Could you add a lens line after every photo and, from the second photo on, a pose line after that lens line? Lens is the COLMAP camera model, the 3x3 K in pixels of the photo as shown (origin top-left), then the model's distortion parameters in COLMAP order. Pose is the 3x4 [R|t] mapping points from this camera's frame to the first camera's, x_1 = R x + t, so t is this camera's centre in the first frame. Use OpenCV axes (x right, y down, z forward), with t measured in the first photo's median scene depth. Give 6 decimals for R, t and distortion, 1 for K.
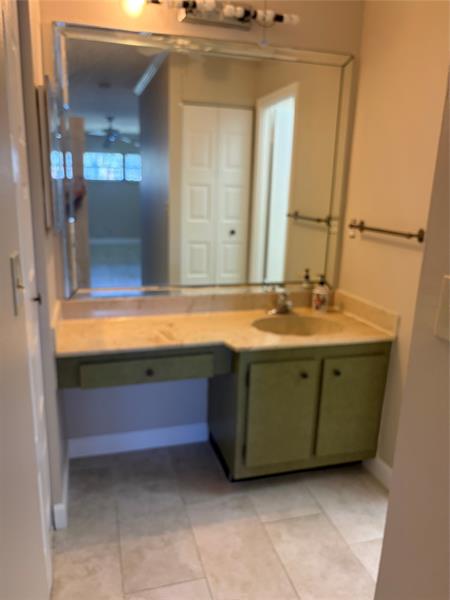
lens RADIAL K [[455.1, 0, 220.9], [0, 455.1, 301.5], [0, 0, 1]] dist [0.036258, -0.037302]
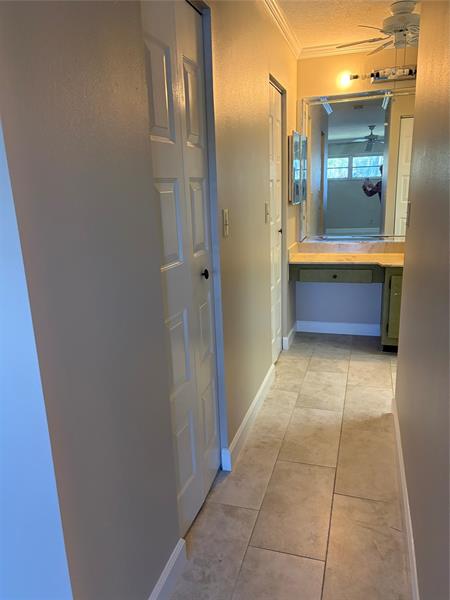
lens RADIAL K [[455.1, 0, 224.0], [0, 455.1, 298.2], [0, 0, 1]] dist [0.036258, -0.037302]
pose [[0.831552, 0.072567, -0.550686, 0.500294], [-0.077459, 0.996892, 0.014401, 0.250336], [0.550020, 0.030681, 0.834588, -0.811292]]
